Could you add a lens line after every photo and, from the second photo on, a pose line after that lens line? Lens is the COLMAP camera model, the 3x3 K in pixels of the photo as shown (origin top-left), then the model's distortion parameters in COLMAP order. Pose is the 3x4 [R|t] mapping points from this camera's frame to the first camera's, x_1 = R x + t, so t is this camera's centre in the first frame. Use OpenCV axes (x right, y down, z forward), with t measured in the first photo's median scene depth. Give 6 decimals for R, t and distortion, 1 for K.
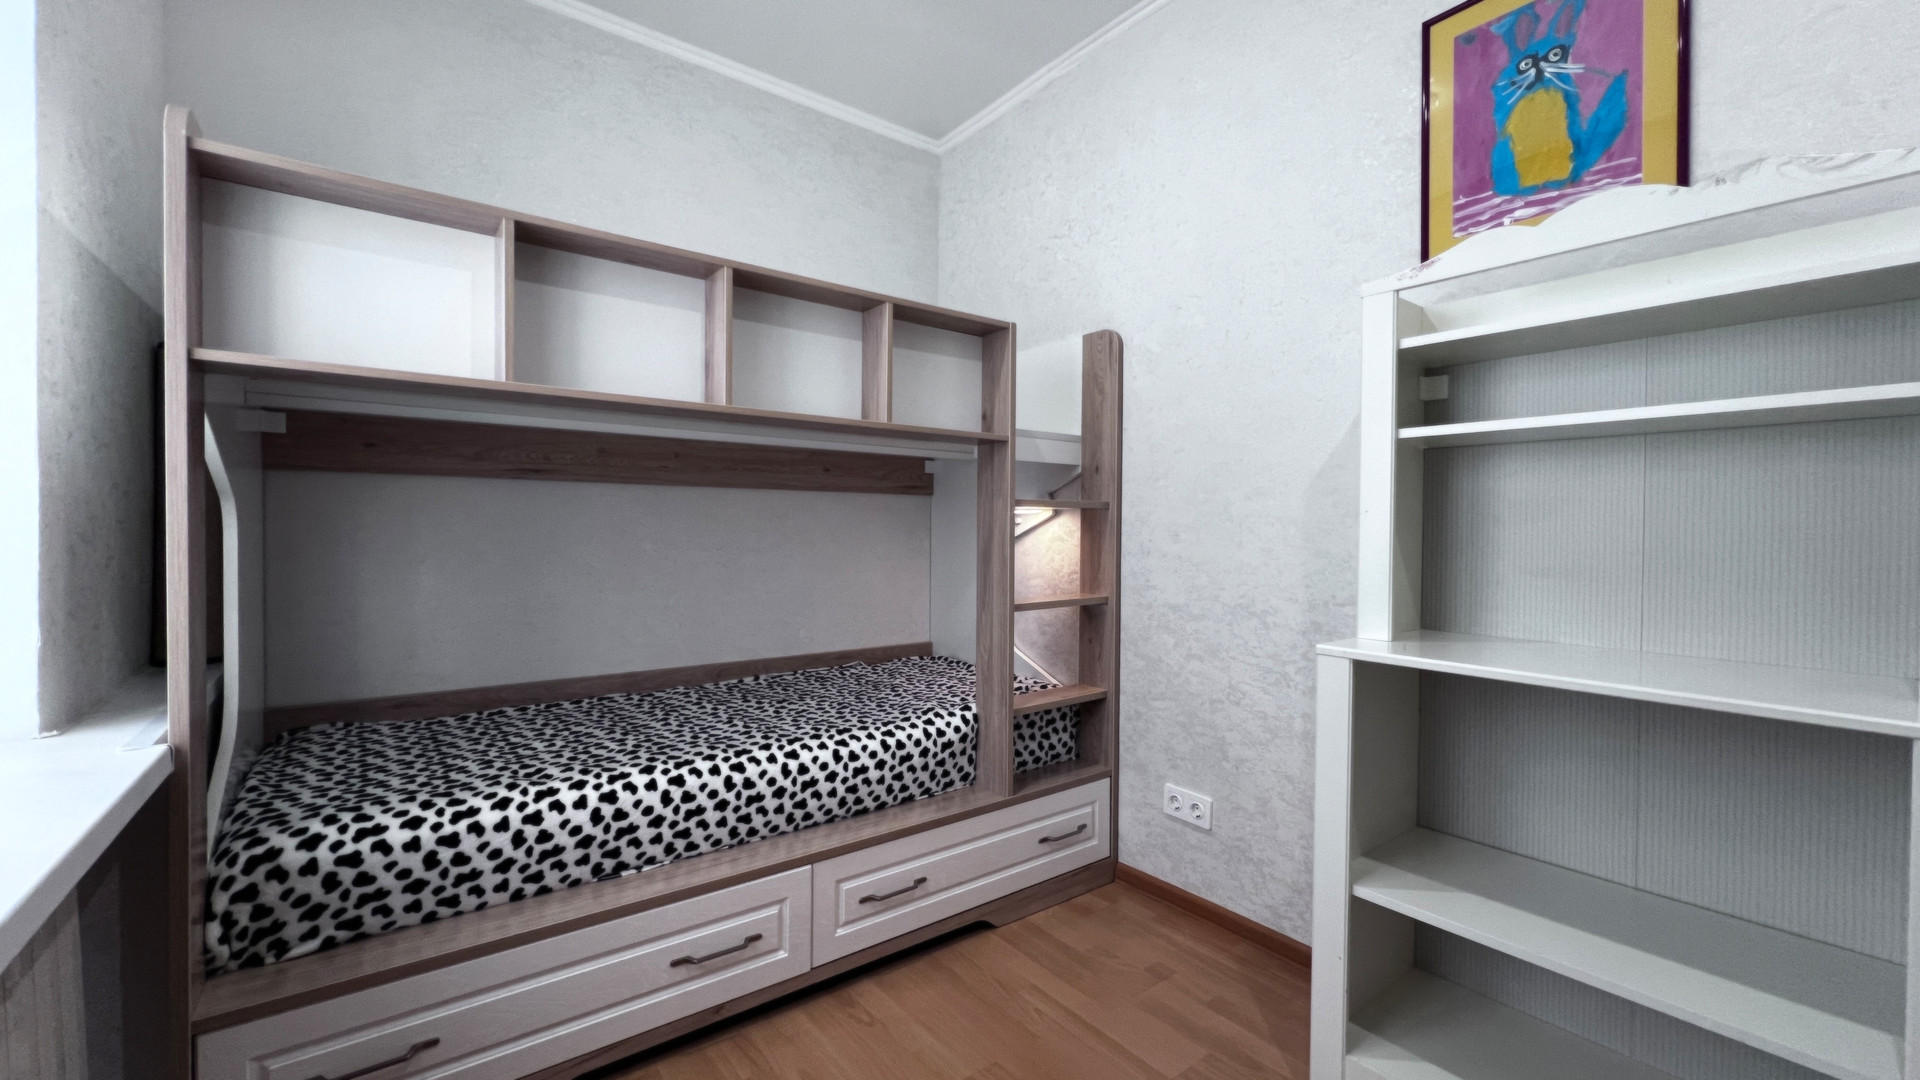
lens RADIAL K [[765.4, 0, 963.9], [0, 765.4, 542.0], [0, 0, 1]] dist [-0.006792, 0.001577]
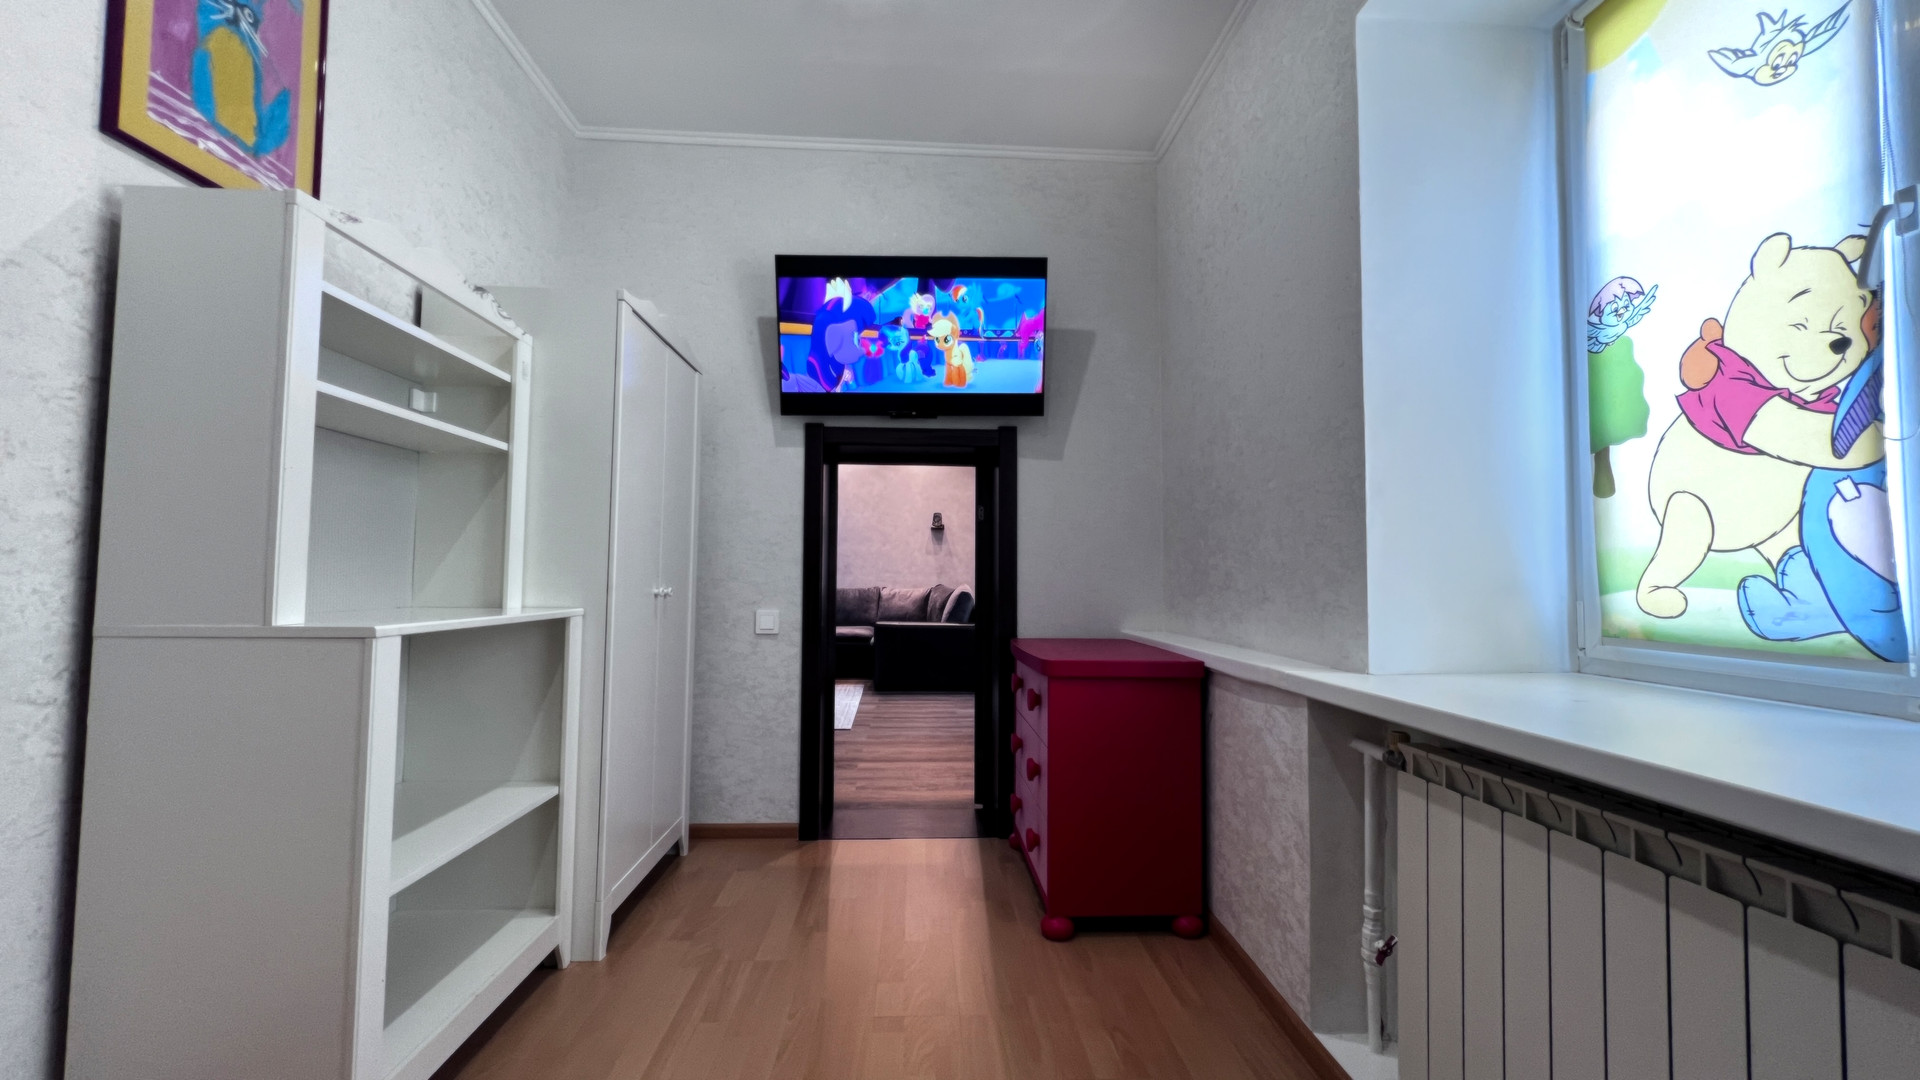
lens RADIAL K [[765.4, 0, 959.8], [0, 765.4, 542.0], [0, 0, 1]] dist [-0.006792, 0.001577]
pose [[-0.827980, 0.007954, 0.560701, -0.518312], [-0.008454, 0.999609, -0.026664, 0.055112], [-0.560693, -0.026818, -0.827589, 1.268455]]
